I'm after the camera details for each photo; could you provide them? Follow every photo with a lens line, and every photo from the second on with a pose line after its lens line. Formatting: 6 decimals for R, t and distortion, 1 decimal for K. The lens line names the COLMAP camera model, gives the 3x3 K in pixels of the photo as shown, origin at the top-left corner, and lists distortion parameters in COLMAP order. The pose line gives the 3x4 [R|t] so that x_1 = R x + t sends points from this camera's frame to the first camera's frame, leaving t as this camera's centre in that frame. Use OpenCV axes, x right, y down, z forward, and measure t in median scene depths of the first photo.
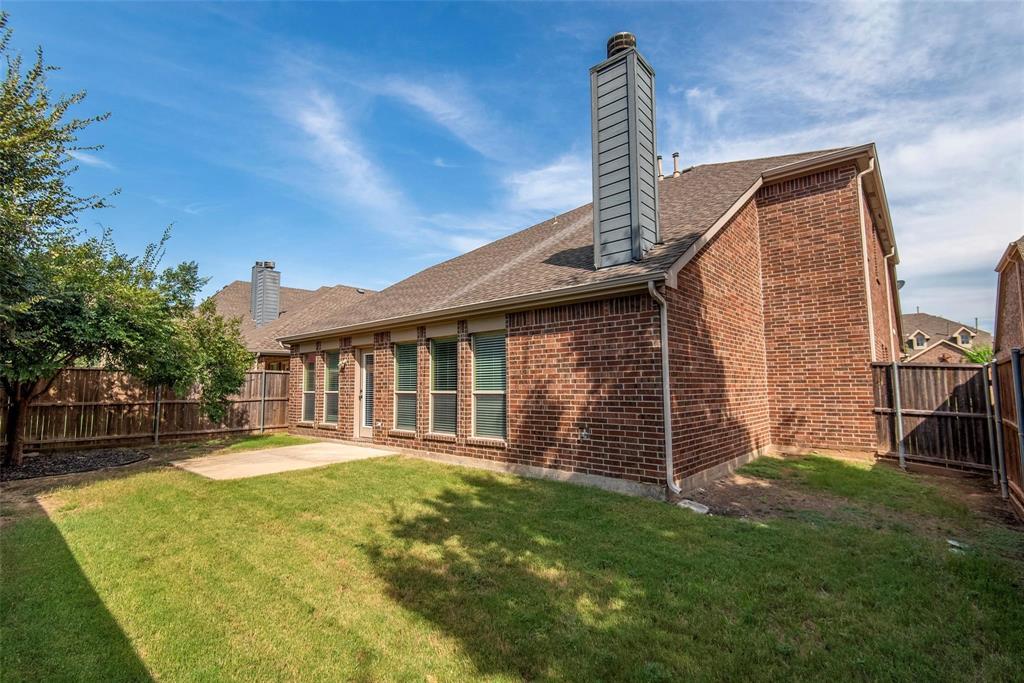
lens RADIAL K [[468.8, 0, 515.5], [0, 468.8, 343.5], [0, 0, 1]] dist [0.017844, -0.010258]
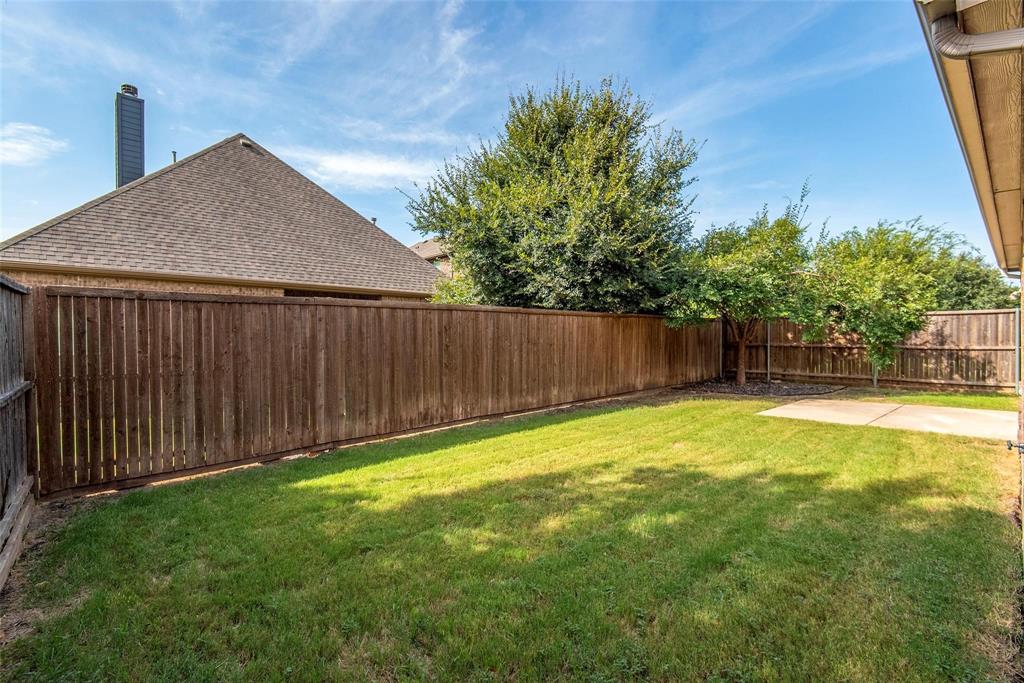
lens RADIAL K [[468.8, 0, 516.1], [0, 468.8, 343.4], [0, 0, 1]] dist [0.017844, -0.010258]
pose [[-0.138899, 0.020586, -0.990093, 0.395277], [0.094685, 0.995480, 0.007415, 0.040009], [0.985770, -0.092717, -0.140221, 0.417362]]
